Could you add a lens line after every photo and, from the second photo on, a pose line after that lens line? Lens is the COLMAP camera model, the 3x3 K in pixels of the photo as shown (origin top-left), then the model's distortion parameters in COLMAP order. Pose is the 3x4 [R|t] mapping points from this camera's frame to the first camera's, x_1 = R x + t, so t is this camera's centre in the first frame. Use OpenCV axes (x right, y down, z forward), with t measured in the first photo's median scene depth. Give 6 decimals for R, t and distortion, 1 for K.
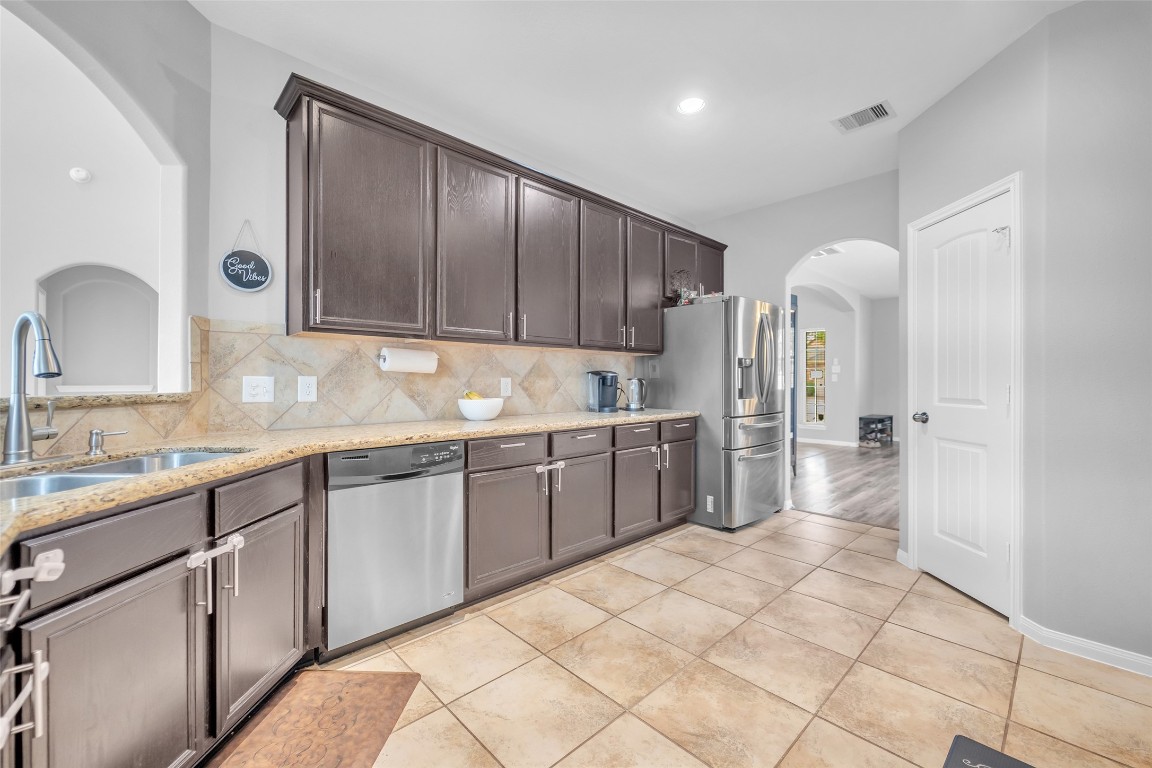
lens RADIAL K [[461.4, 0, 569.4], [0, 461.4, 378.9], [0, 0, 1]] dist [0.001281, -0.002182]
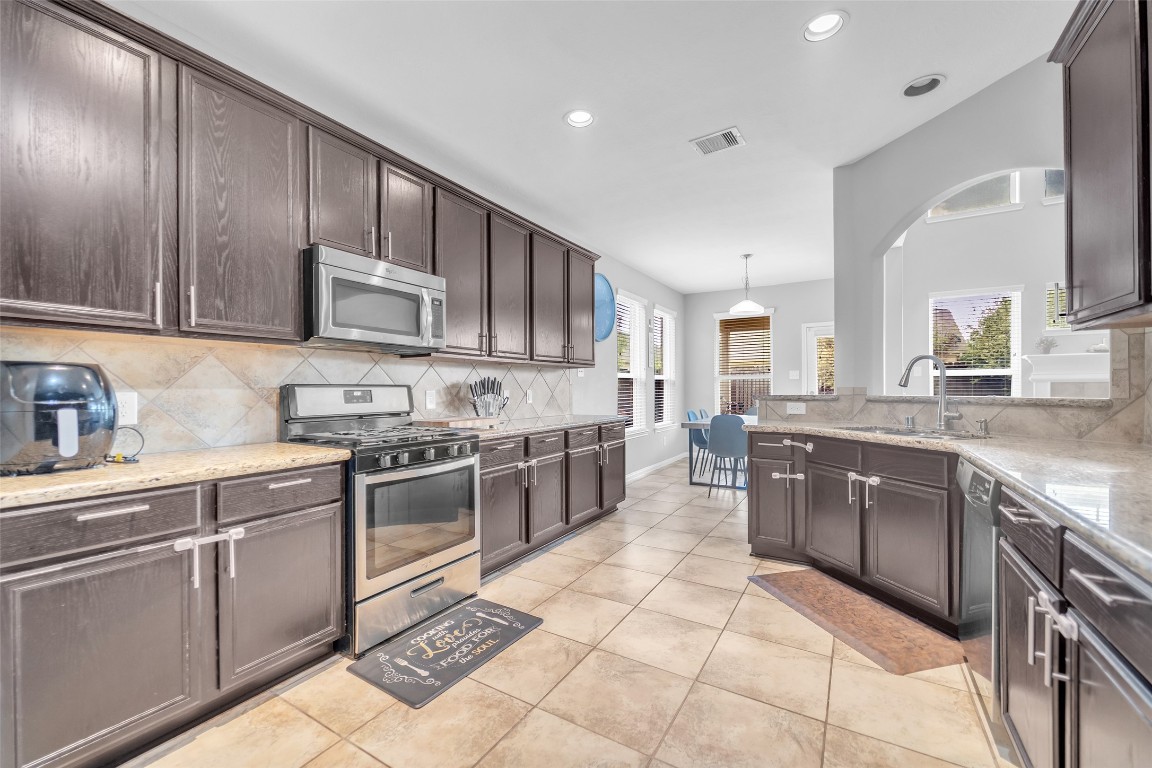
lens RADIAL K [[461.4, 0, 571.8], [0, 461.4, 393.3], [0, 0, 1]] dist [0.001281, -0.002182]
pose [[-0.964701, 0.008832, -0.263201, 0.458398], [0.008301, 0.999961, 0.003130, 0.002812], [0.263218, 0.000835, -0.964736, 1.296188]]
